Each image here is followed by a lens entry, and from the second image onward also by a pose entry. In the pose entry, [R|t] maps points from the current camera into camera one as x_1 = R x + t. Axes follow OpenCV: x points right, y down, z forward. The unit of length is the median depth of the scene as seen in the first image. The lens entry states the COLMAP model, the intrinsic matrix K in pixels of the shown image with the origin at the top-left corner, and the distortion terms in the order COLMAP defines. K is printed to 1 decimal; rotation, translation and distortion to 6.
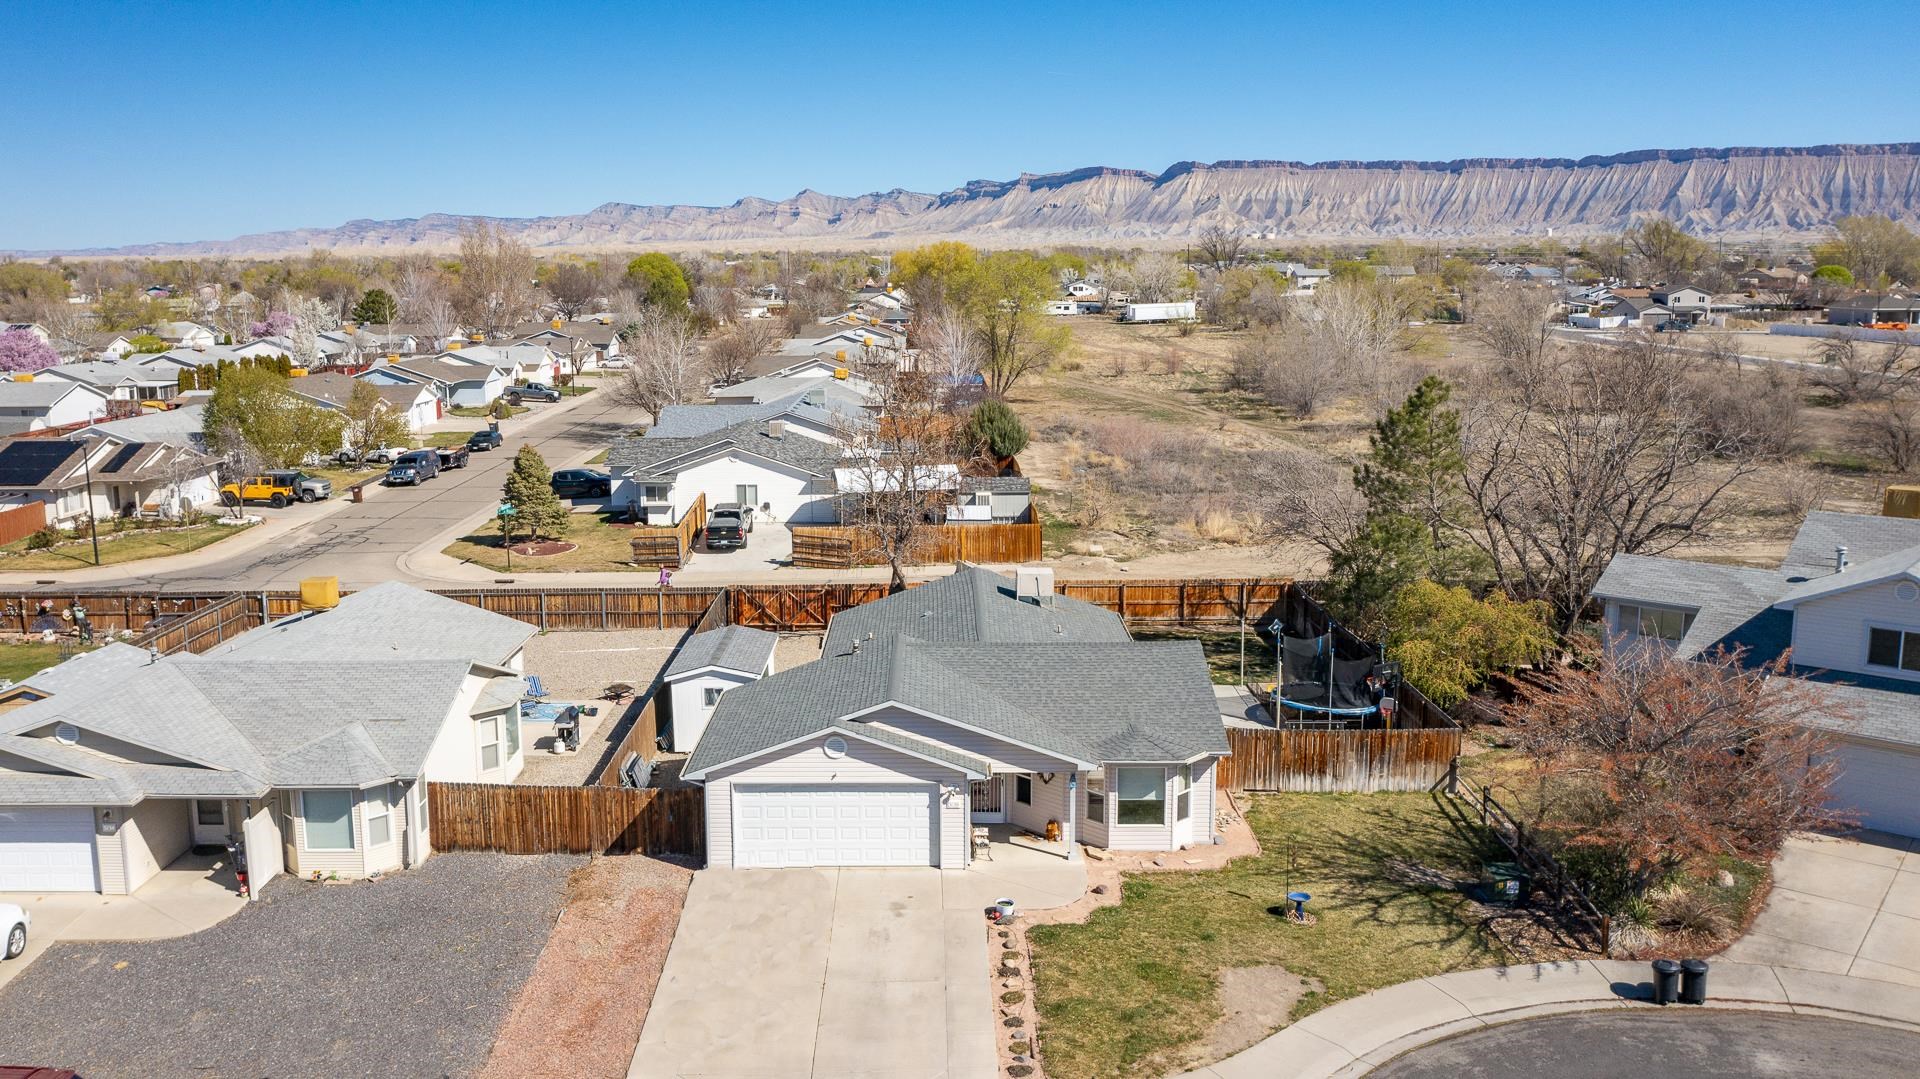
lens RADIAL K [[1560.1, 0, 908.2], [0, 1560.1, 531.5], [0, 0, 1]] dist [-0.014120, 0.005959]
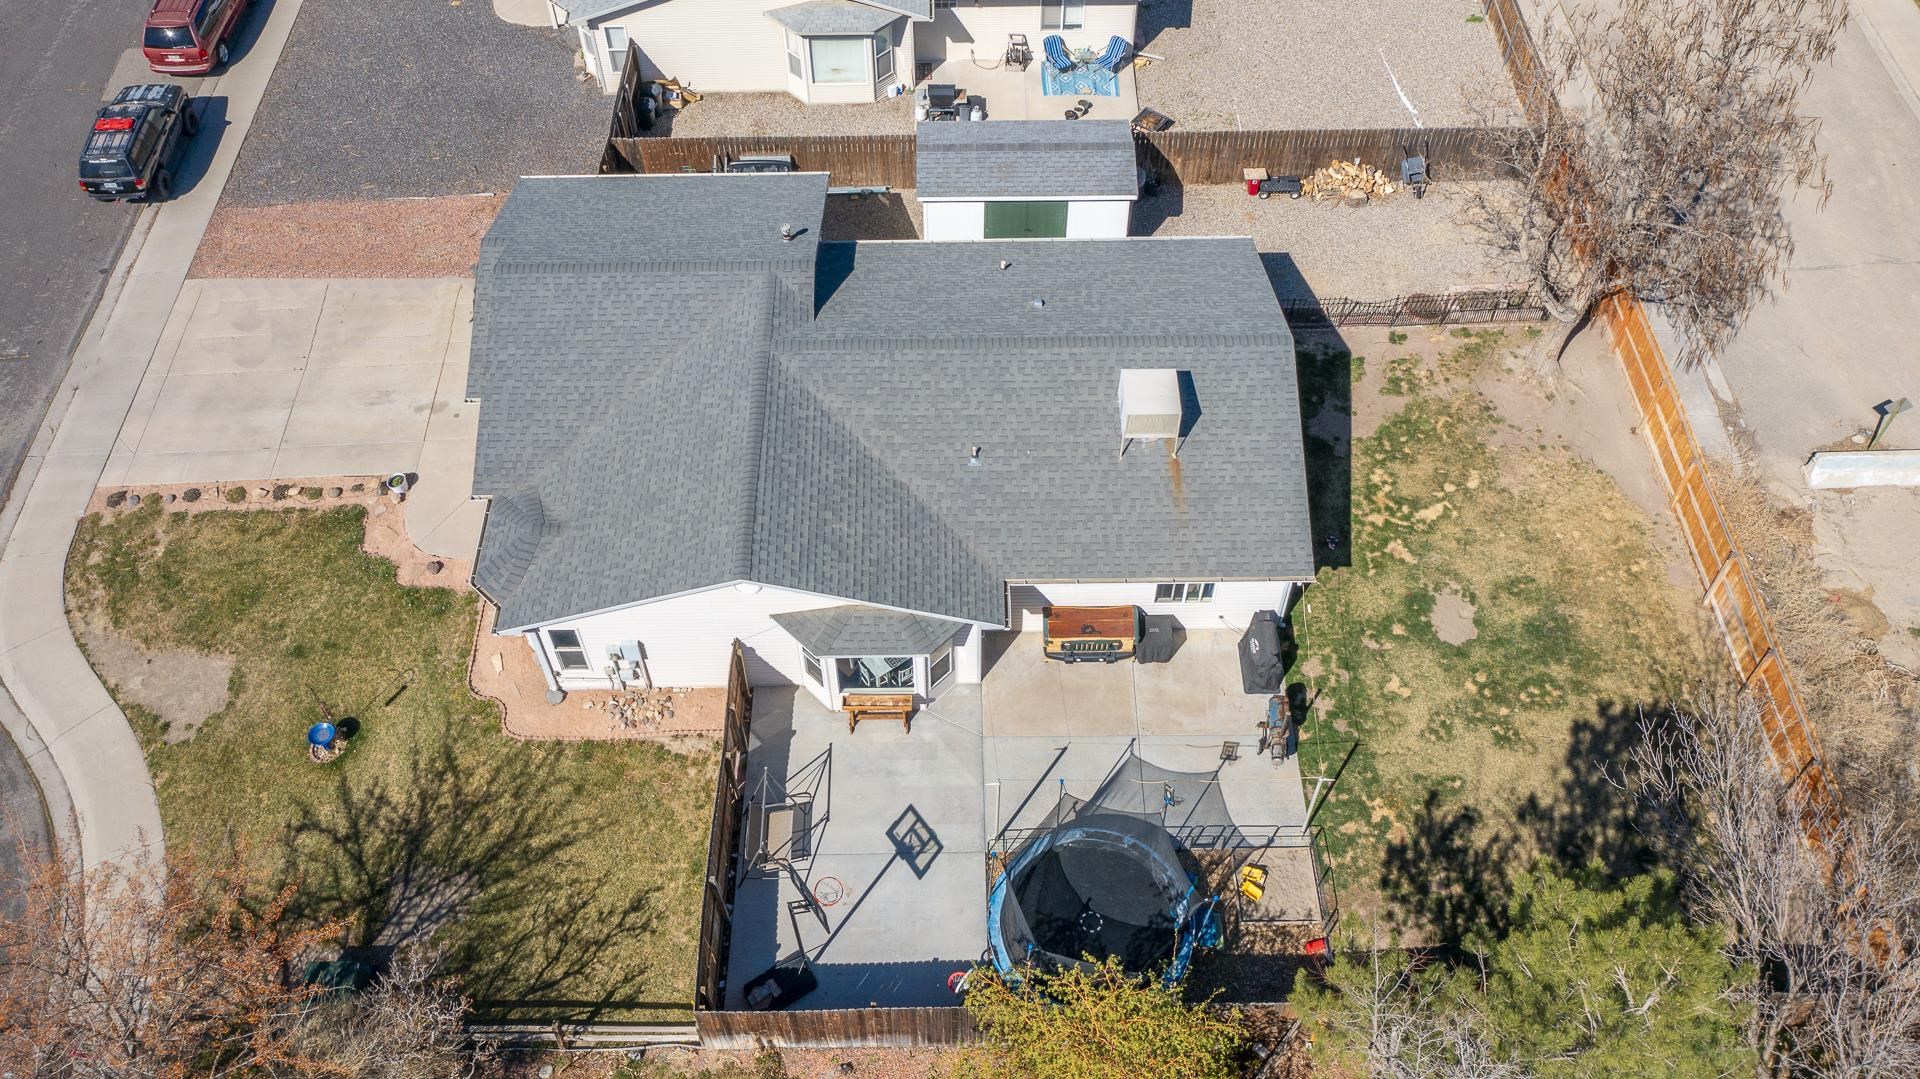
lens RADIAL K [[1551.3, 0, 961.9], [0, 1551.3, 527.5], [0, 0, 1]] dist [-0.008513, 0.004313]
pose [[0.029290, 0.796158, -0.604380, 0.621077], [-0.158494, 0.600689, 0.783615, -0.514385], [0.986925, 0.072839, 0.143780, 1.091269]]
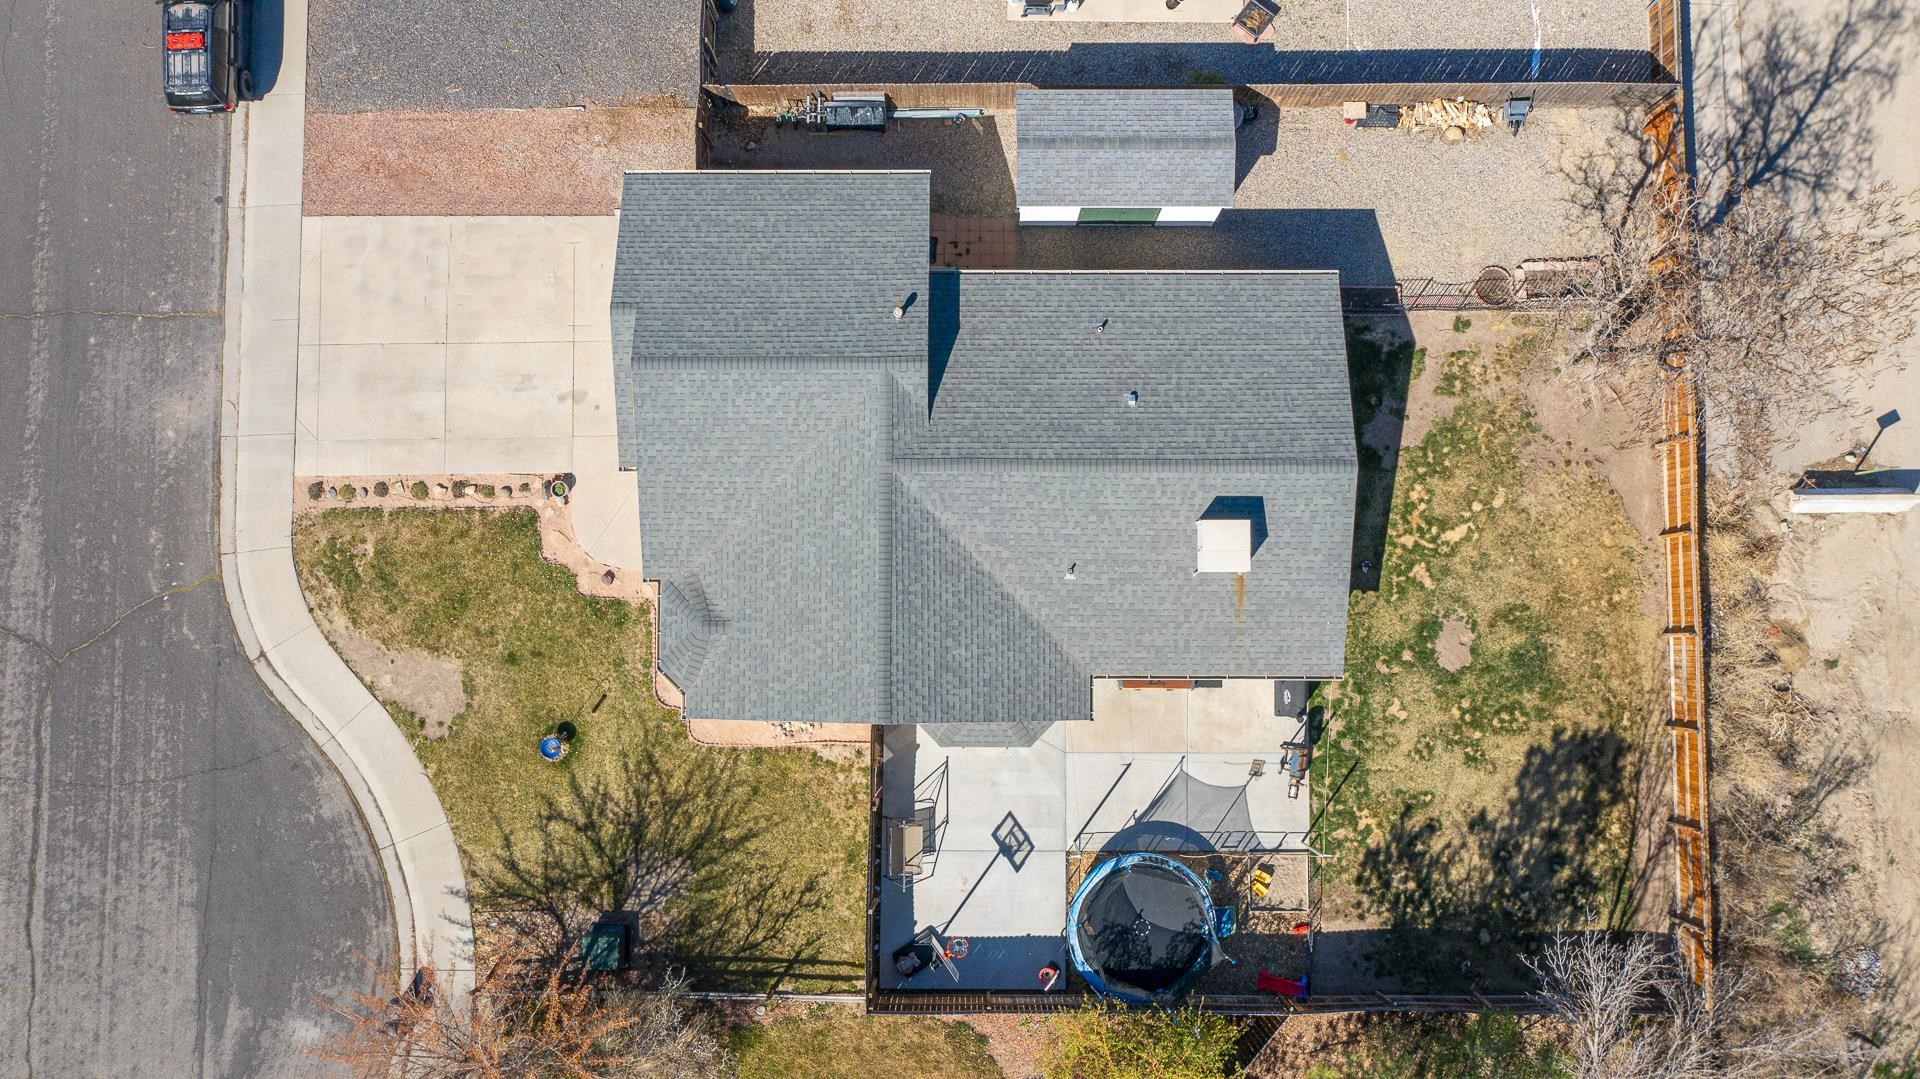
lens RADIAL K [[1516.0, 0, 961.4], [0, 1516.0, 530.4], [0, 0, 1]] dist [-0.011944, 0.001893]
pose [[0.014379, 0.998393, -0.054807, 0.140493], [-0.156993, 0.056387, 0.985989, -0.803449], [0.987495, -0.005573, 0.157551, 1.001540]]
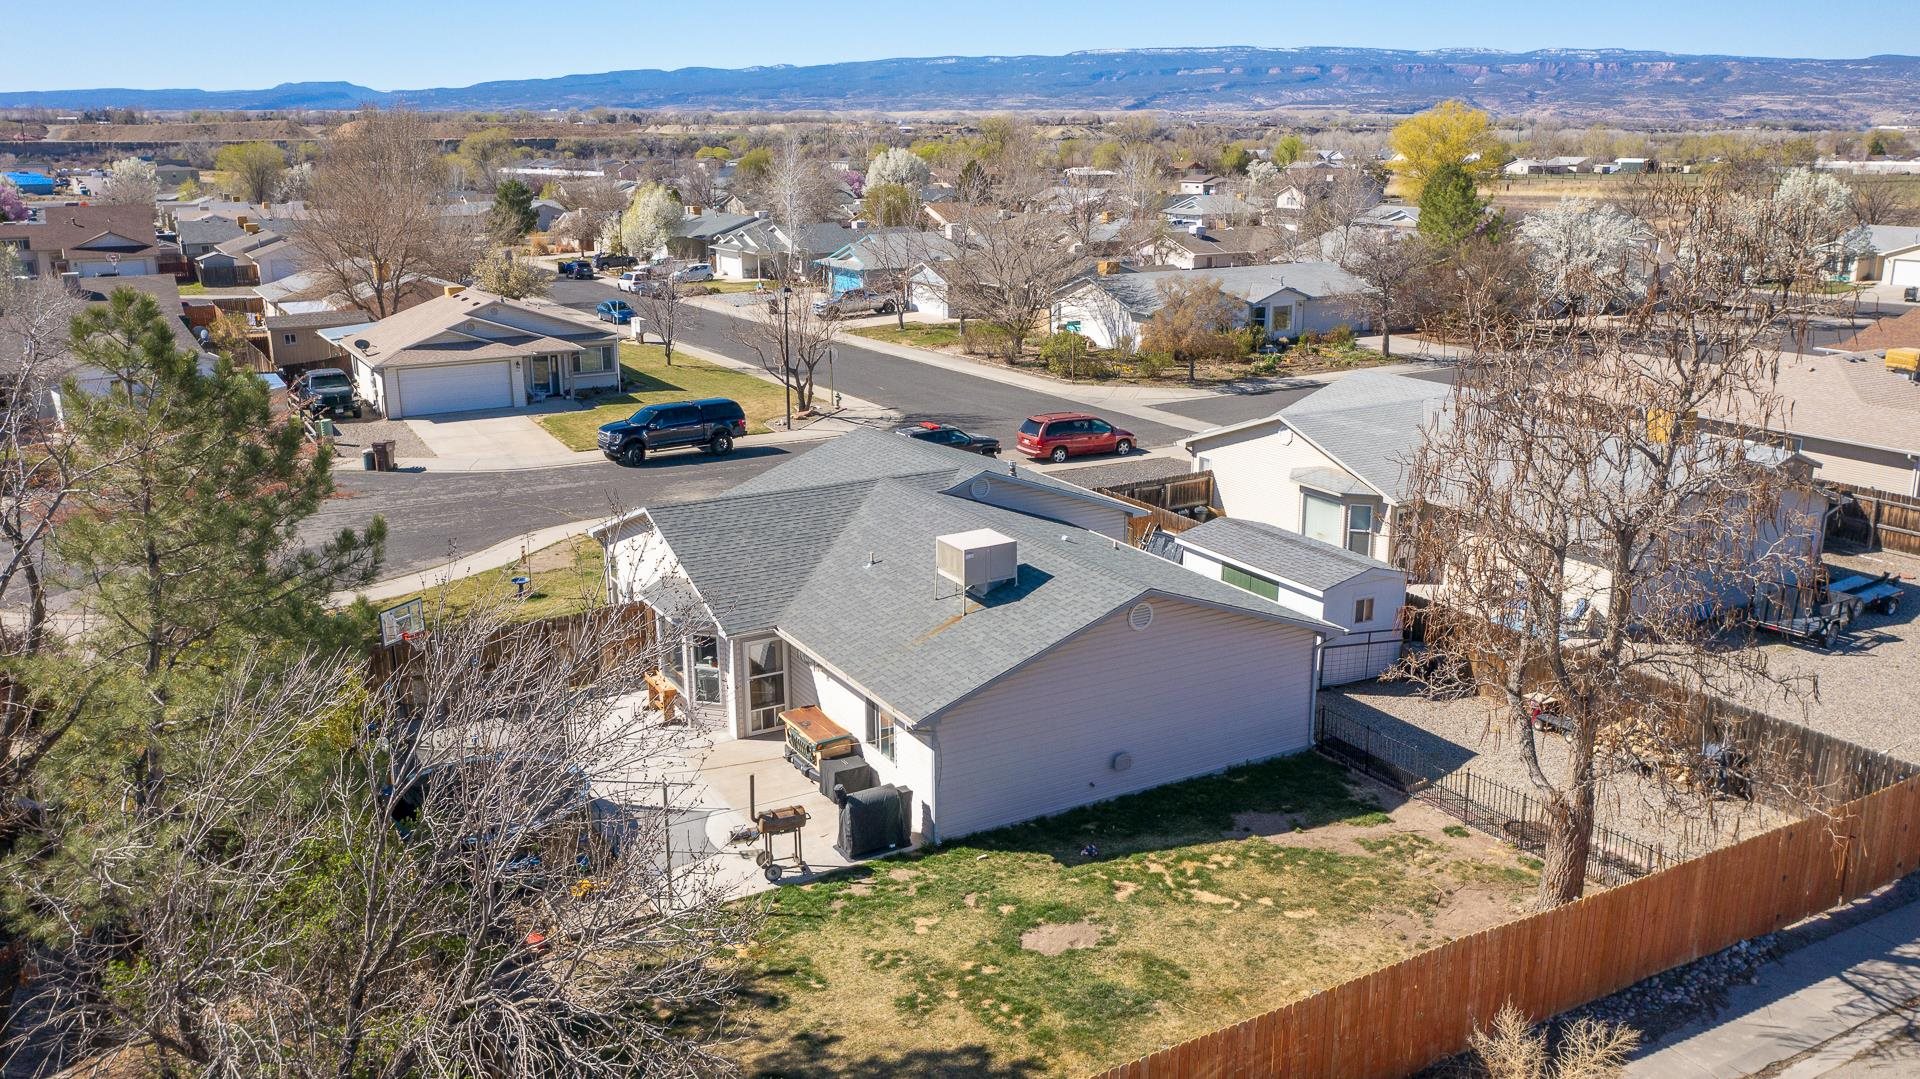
lens RADIAL K [[1516.0, 0, 961.4], [0, 1516.0, 530.4], [0, 0, 1]] dist [-0.011944, 0.001893]
pose [[-0.859946, 0.144293, -0.489564, 0.472755], [-0.068690, 0.917757, 0.391156, -0.259400], [0.505742, 0.370001, -0.779310, 1.864406]]
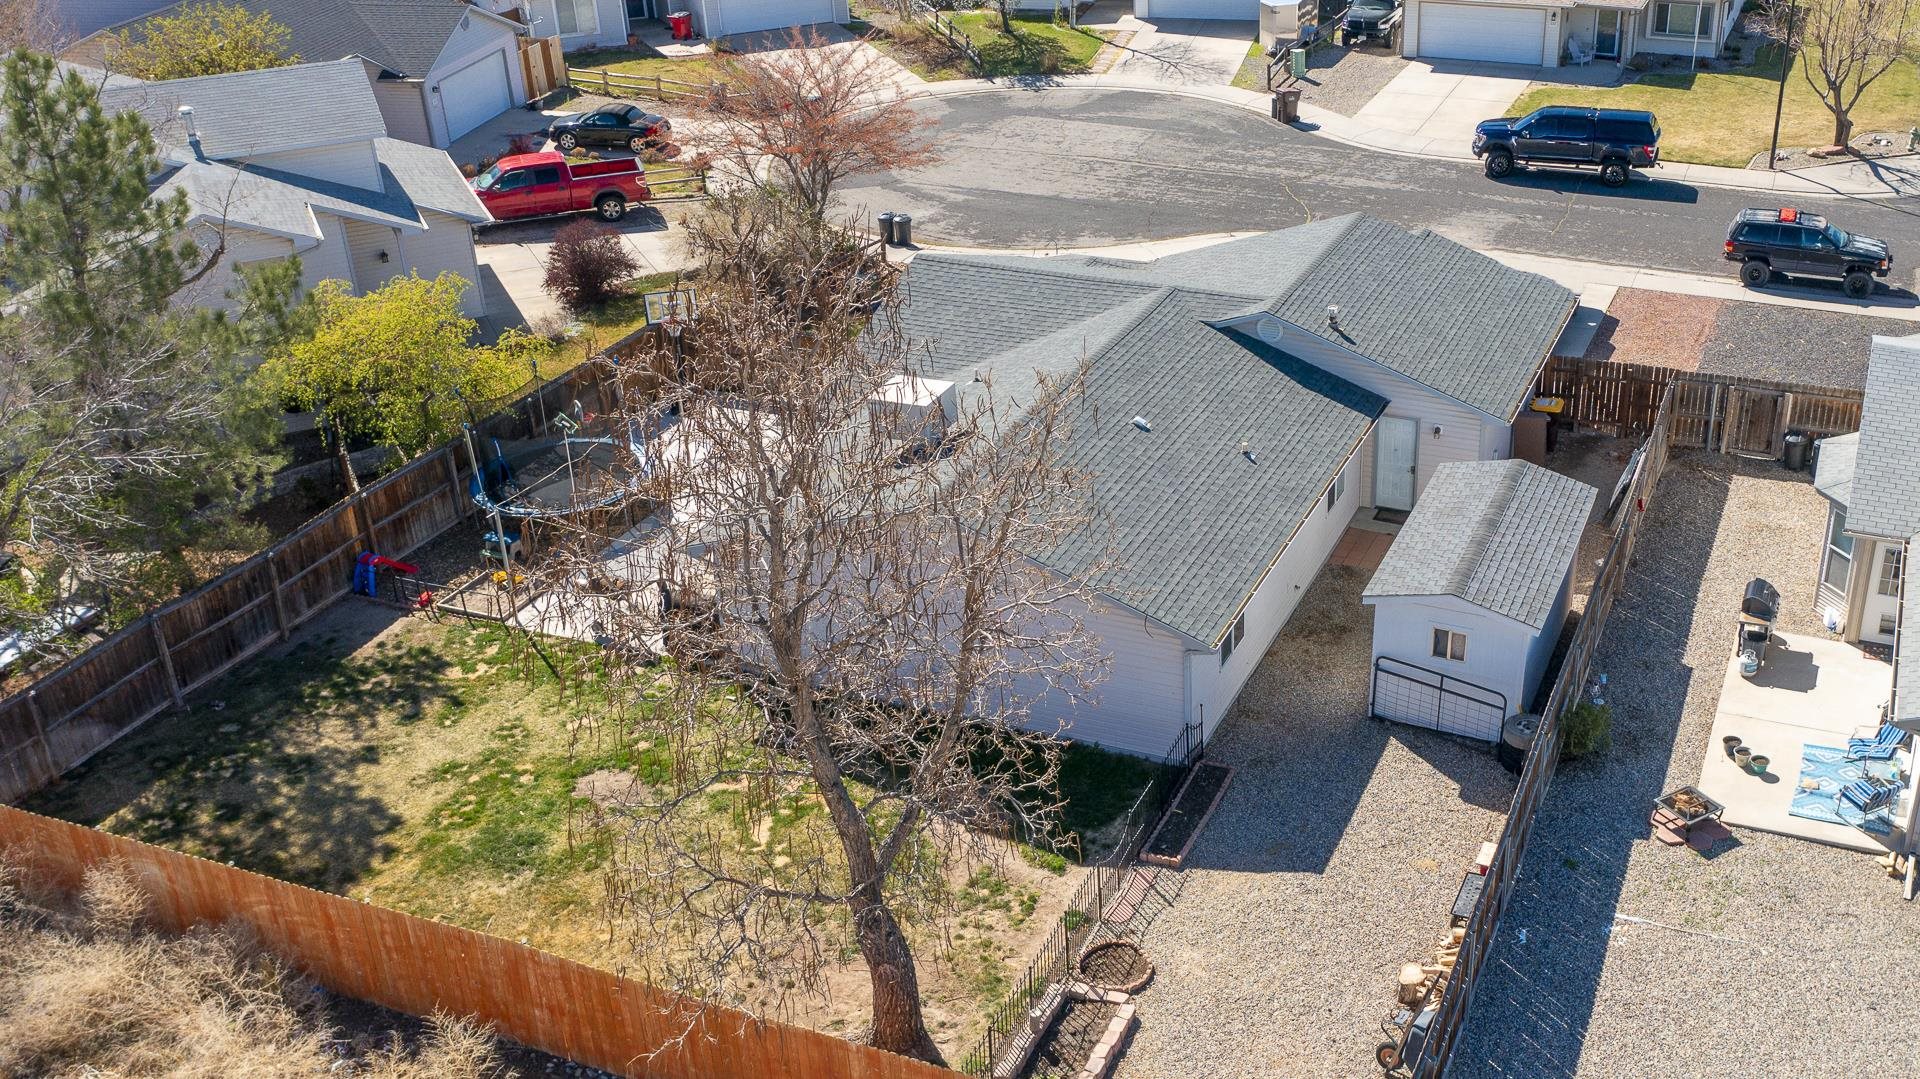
lens RADIAL K [[1868.8, 0, 1191.7], [0, 1868.8, 539.1], [0, 0, 1]] dist [-0.012432, 0.012631]
pose [[-0.941124, -0.137763, 0.308717, -0.280527], [0.075249, 0.804923, 0.588588, -0.391955], [-0.329579, 0.577165, -0.747166, 1.908530]]
